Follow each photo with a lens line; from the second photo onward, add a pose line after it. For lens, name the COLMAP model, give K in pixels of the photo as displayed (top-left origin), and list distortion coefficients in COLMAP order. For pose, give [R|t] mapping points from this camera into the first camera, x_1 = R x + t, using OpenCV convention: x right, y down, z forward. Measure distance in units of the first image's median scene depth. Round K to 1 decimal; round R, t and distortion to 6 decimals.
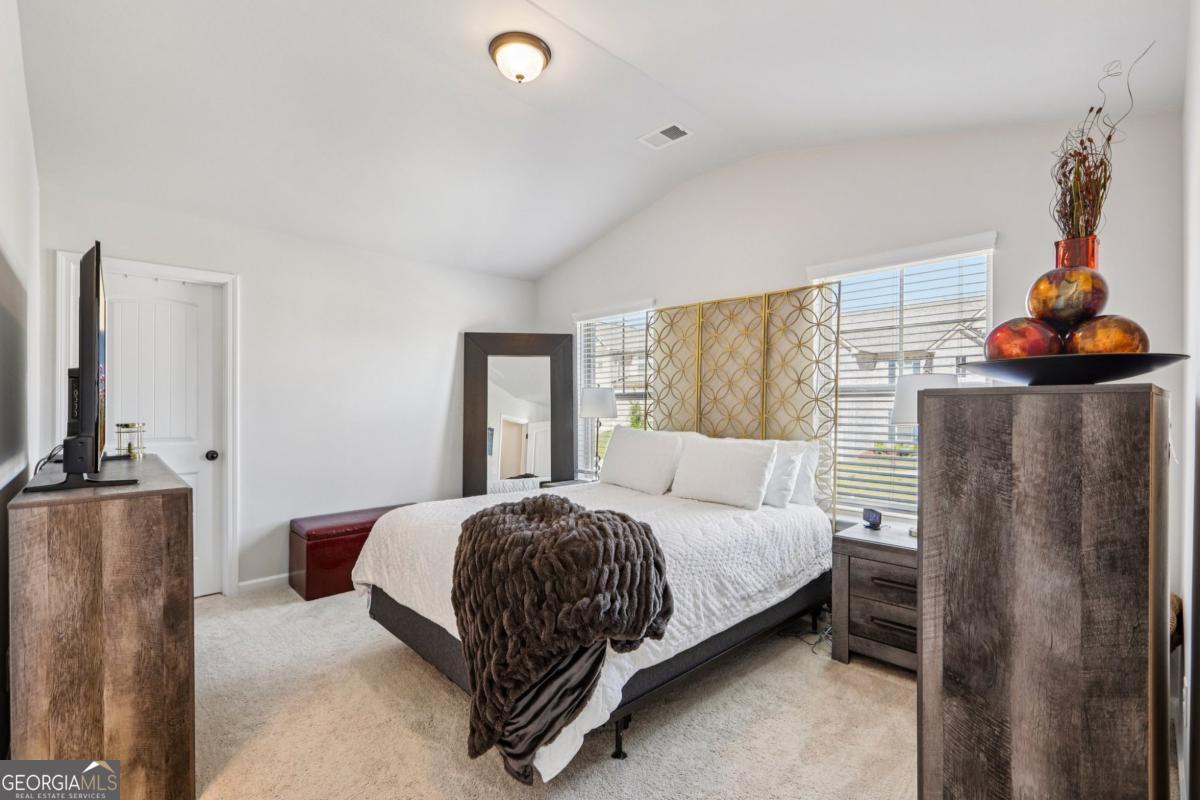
lens RADIAL K [[546.2, 0, 598.5], [0, 546.2, 402.3], [0, 0, 1]] dist [-0.000985, -0.000051]
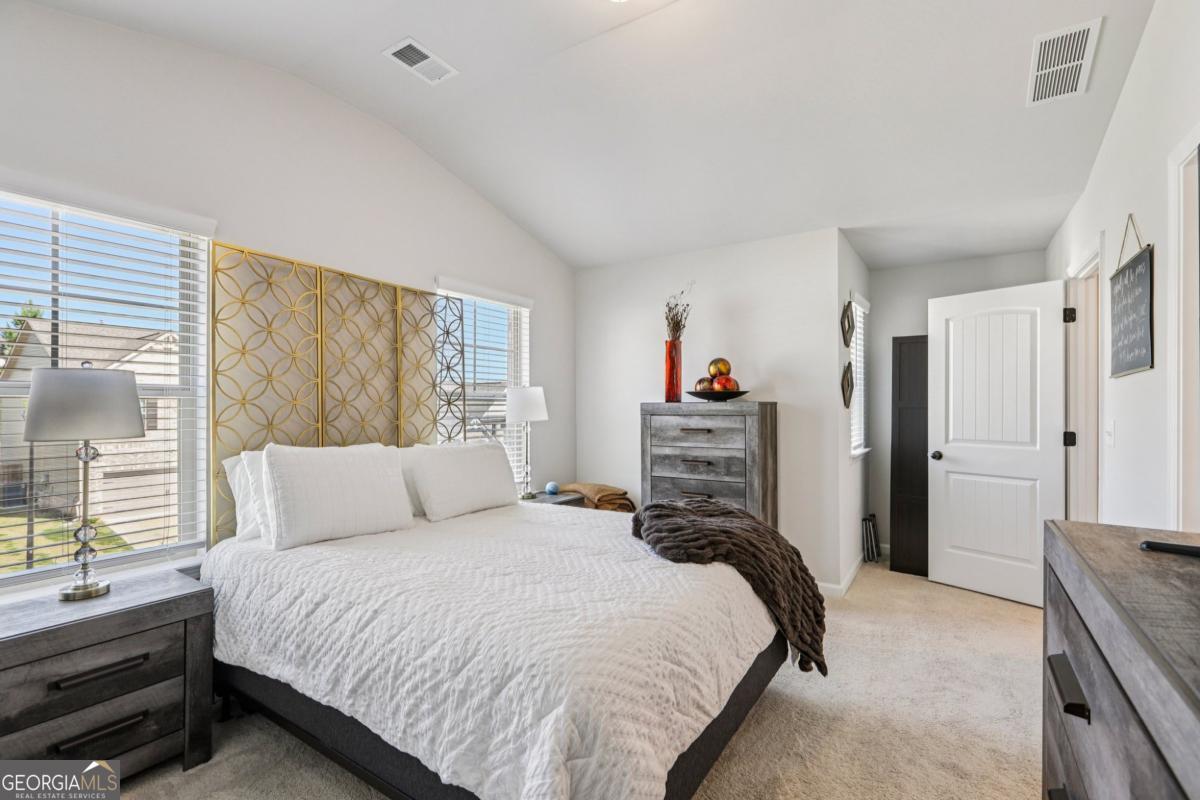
lens RADIAL K [[546.2, 0, 597.6], [0, 546.2, 406.2], [0, 0, 1]] dist [-0.000985, -0.000051]
pose [[-0.234775, -0.003786, 0.972042, -0.643052], [-0.007650, 0.999969, 0.002047, -0.002418], [-0.972020, -0.006955, -0.234796, 0.868480]]
